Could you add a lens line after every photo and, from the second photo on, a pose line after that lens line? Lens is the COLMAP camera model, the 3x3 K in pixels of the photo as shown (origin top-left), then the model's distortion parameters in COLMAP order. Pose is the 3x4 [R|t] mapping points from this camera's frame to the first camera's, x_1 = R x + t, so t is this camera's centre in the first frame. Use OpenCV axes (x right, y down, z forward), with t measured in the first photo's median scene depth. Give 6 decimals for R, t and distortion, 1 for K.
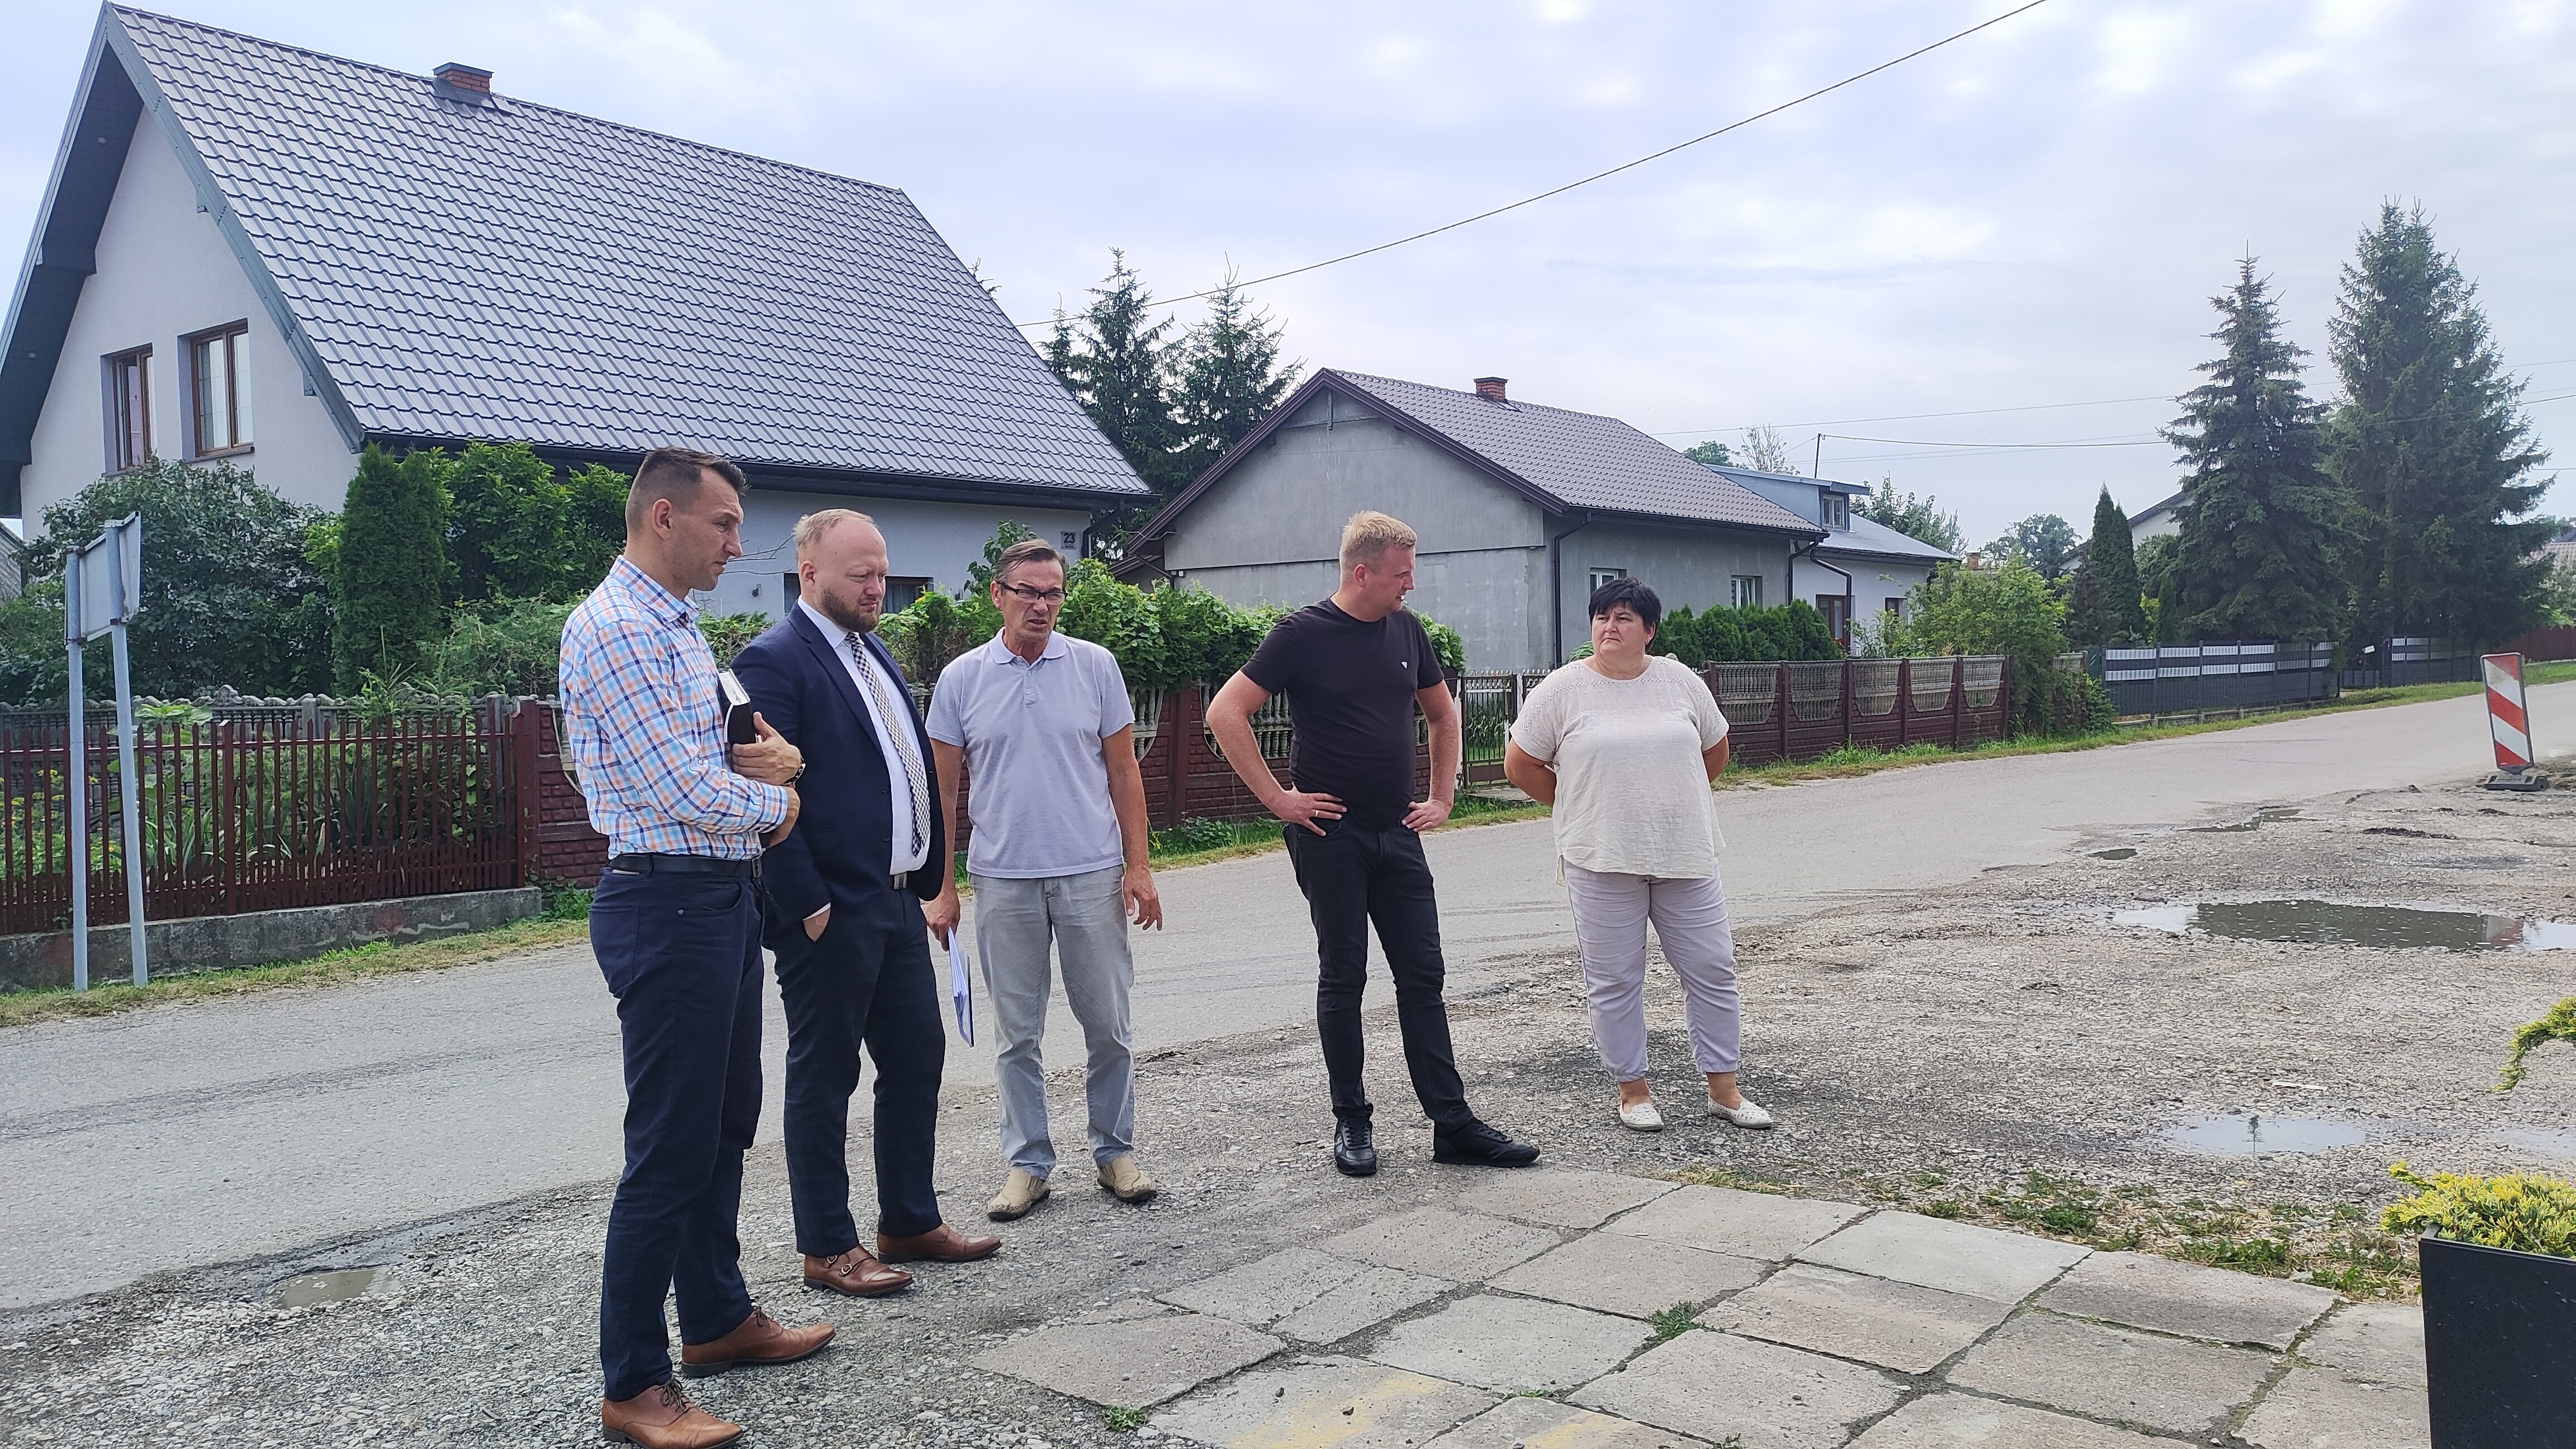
lens RADIAL K [[2002.6, 0, 1296.1], [0, 2002.6, 725.4], [0, 0, 1]] dist [0.072759, -0.047560]
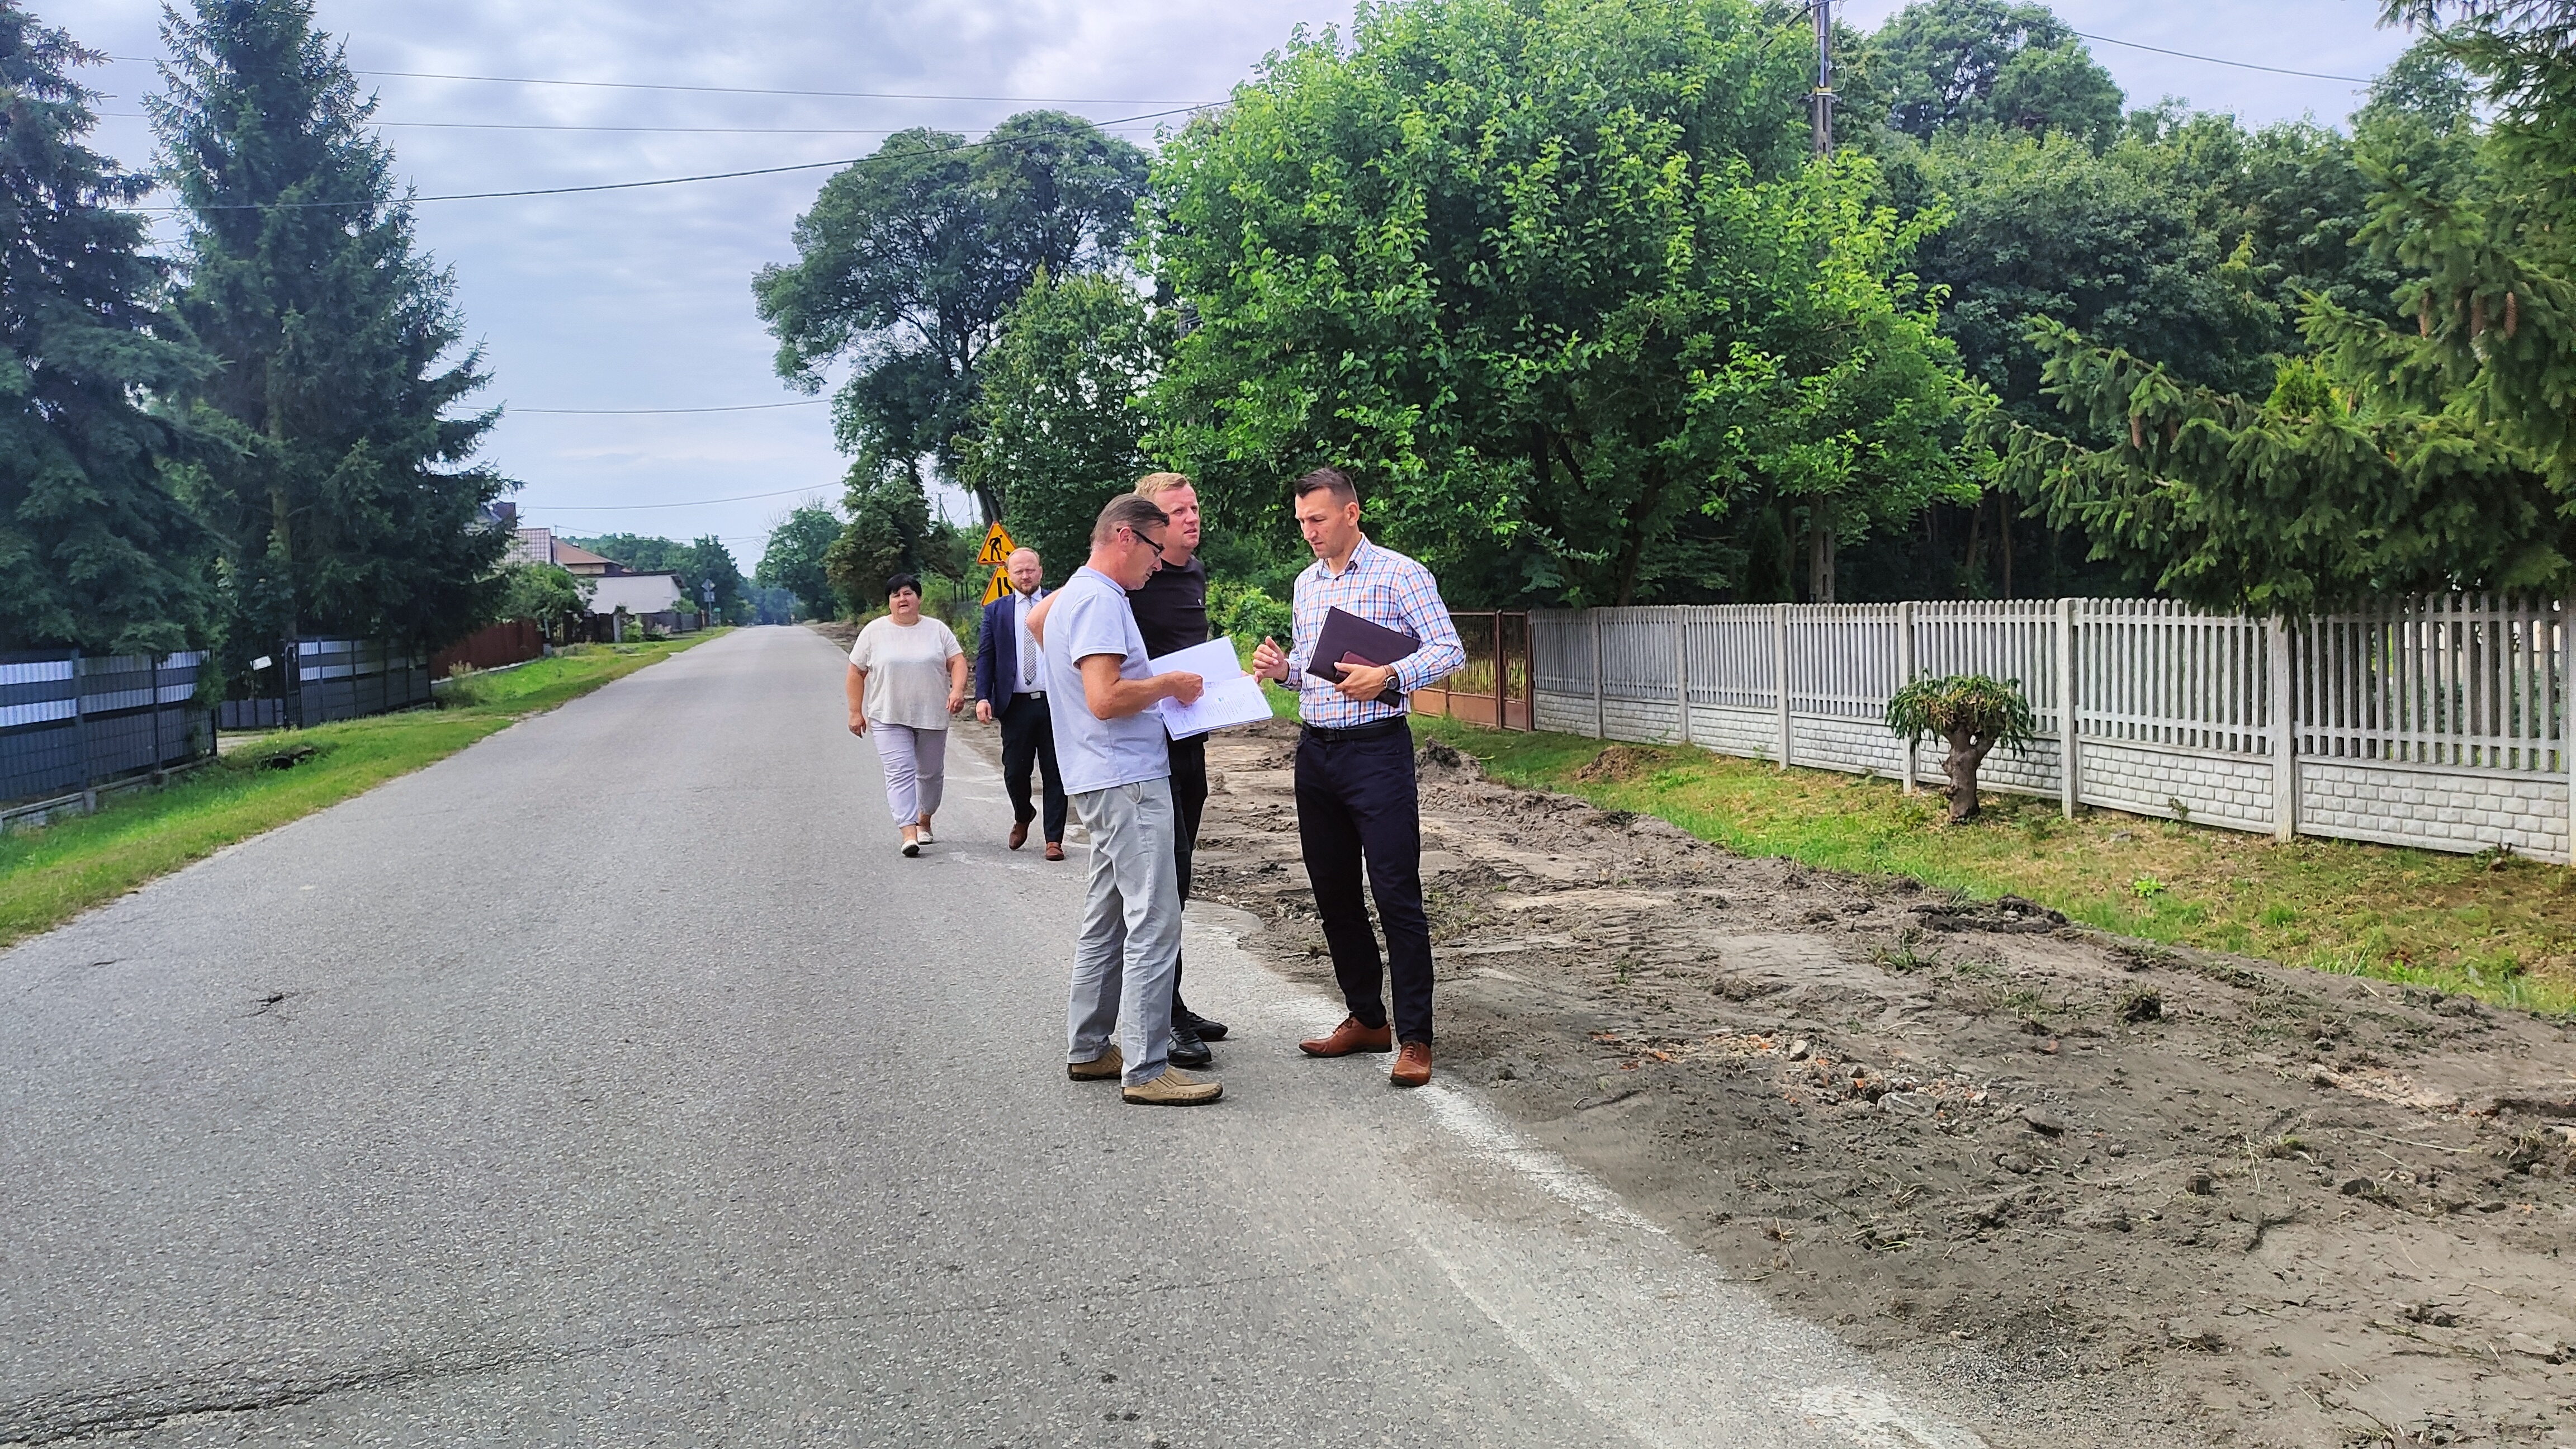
lens RADIAL K [[2002.6, 0, 1304.1], [0, 2002.6, 711.9], [0, 0, 1]] dist [0.072759, -0.047560]
pose [[0.565039, -0.046704, 0.823741, 0.221968], [0.053354, 0.998375, 0.020008, -0.019335], [-0.823337, 0.032644, 0.566613, 0.437641]]
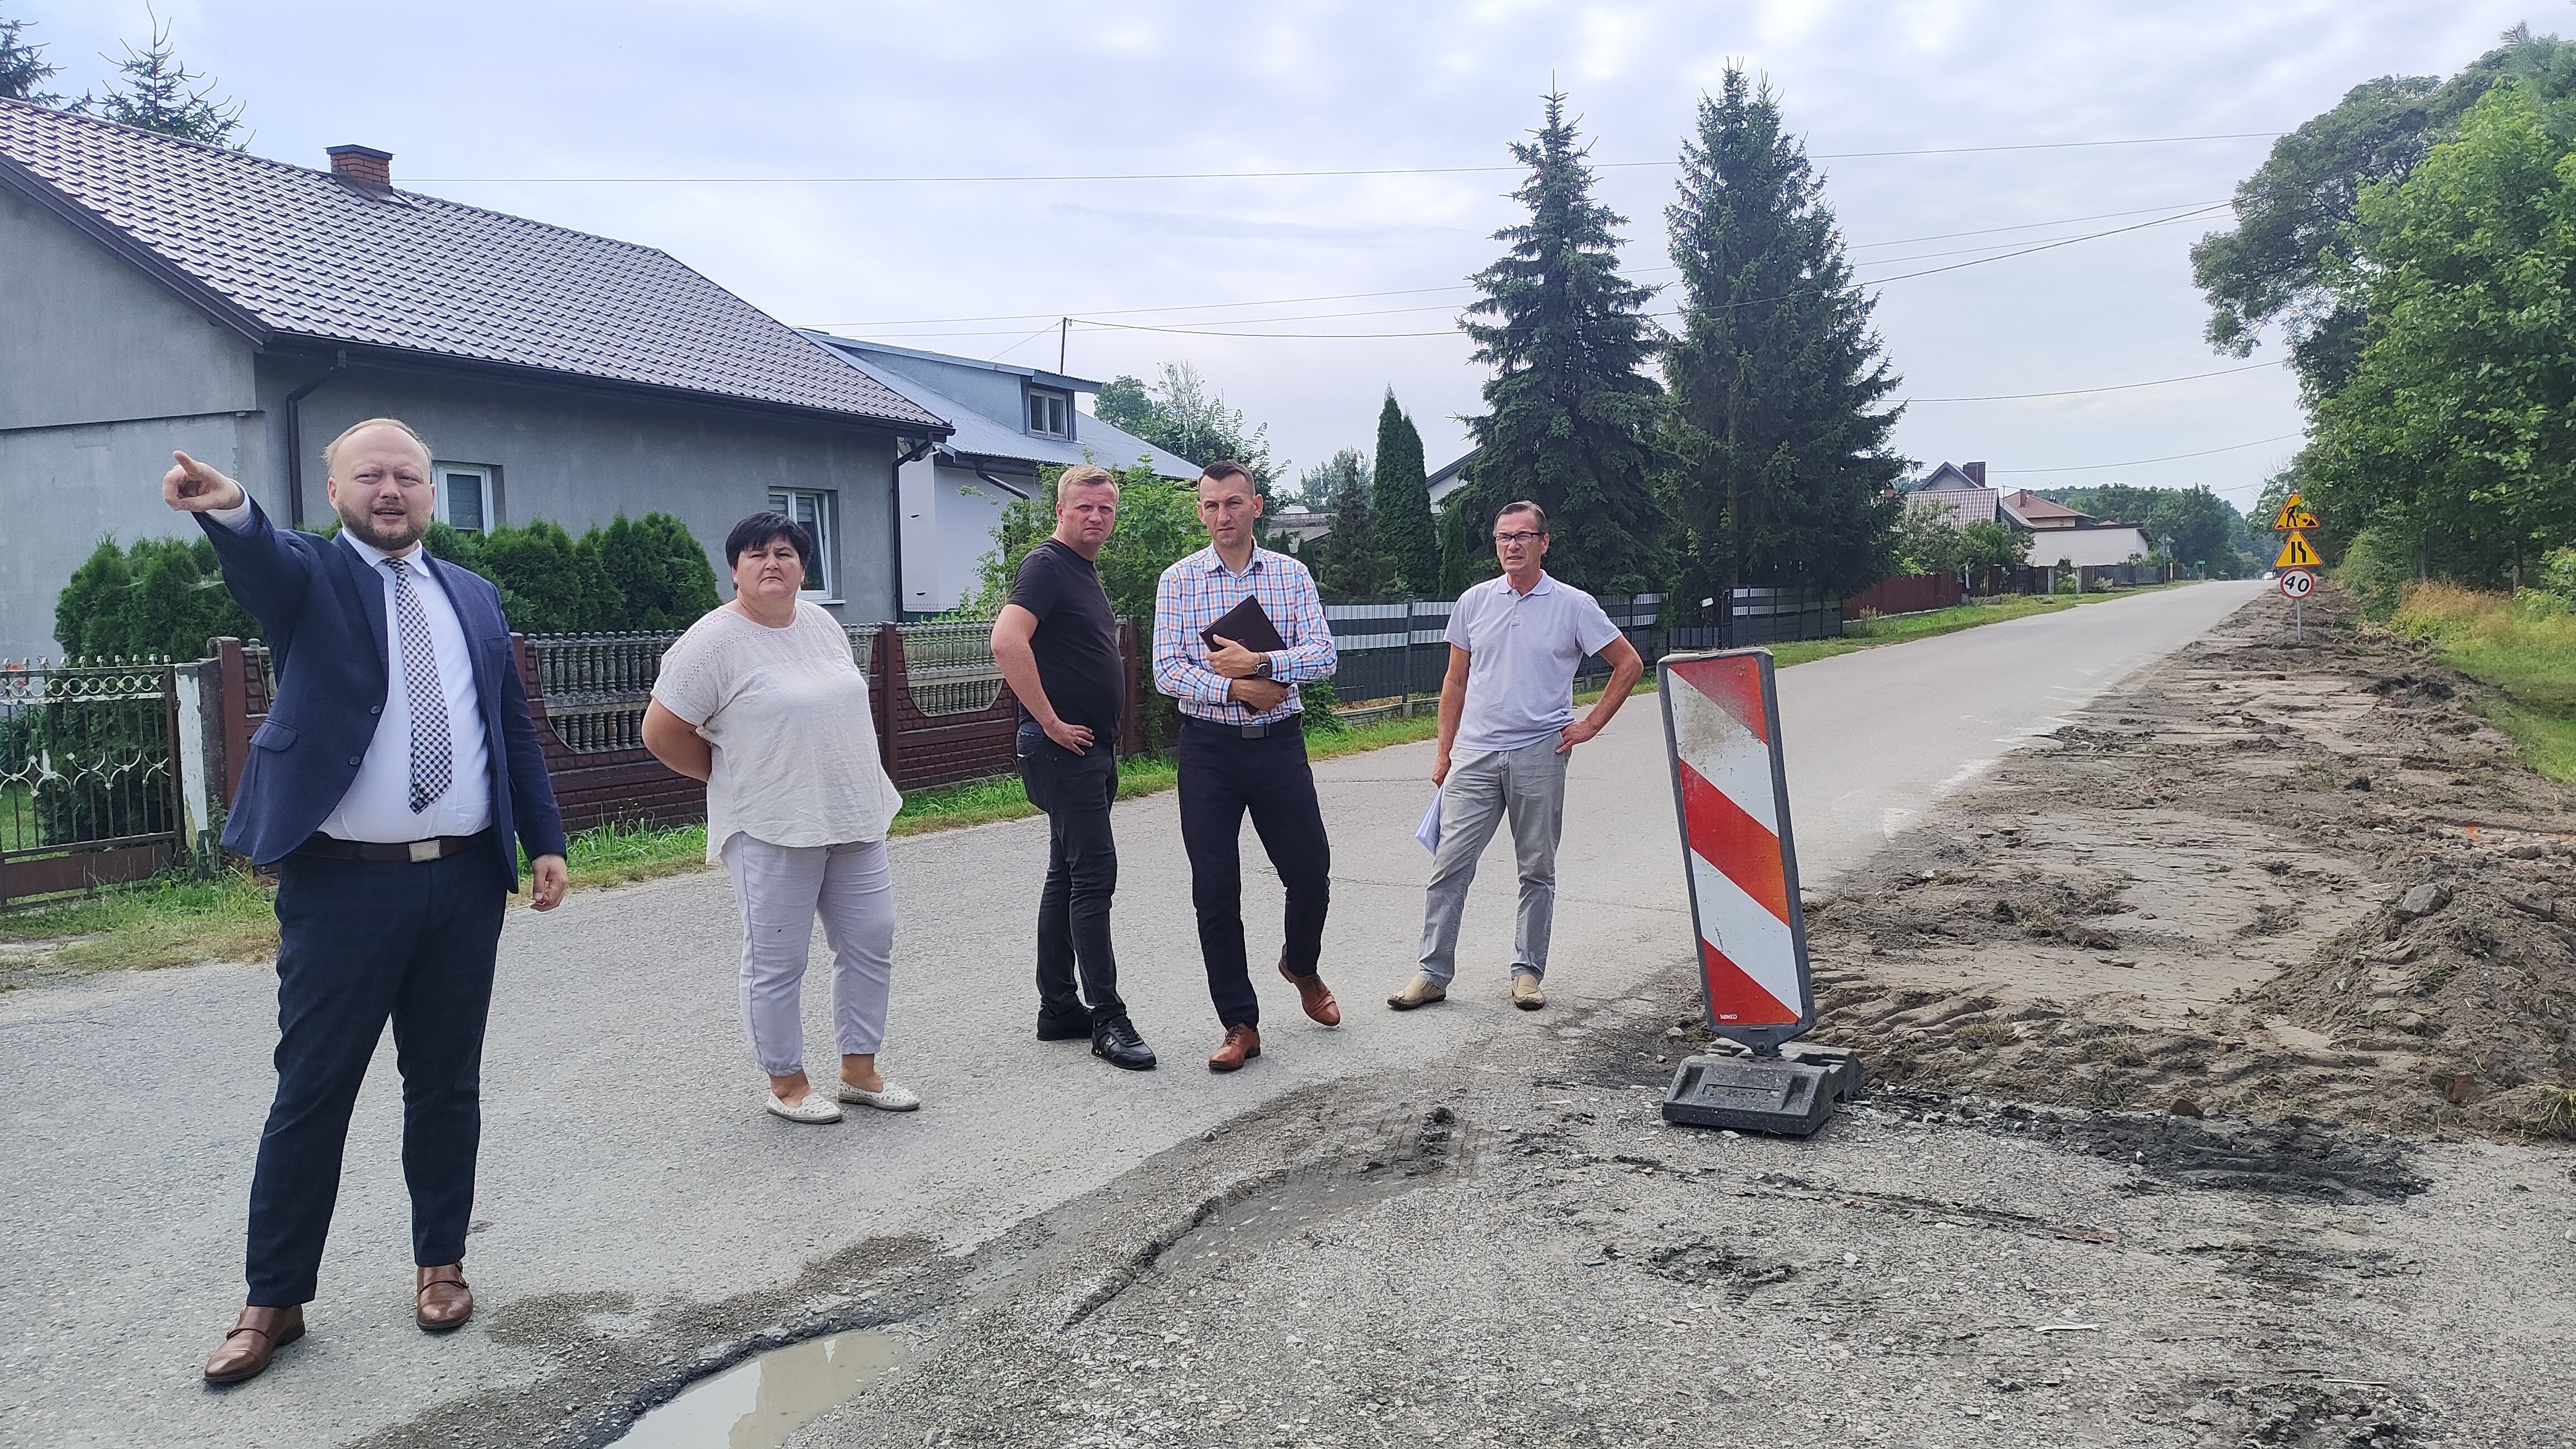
lens RADIAL K [[2002.6, 0, 1262.2], [0, 2002.6, 723.2], [0, 0, 1]] dist [0.072759, -0.047560]
pose [[0.970808, -0.013838, 0.239457, 0.156415], [0.007620, 0.999610, 0.026872, -0.011526], [-0.239735, -0.024263, 0.970535, 0.250841]]
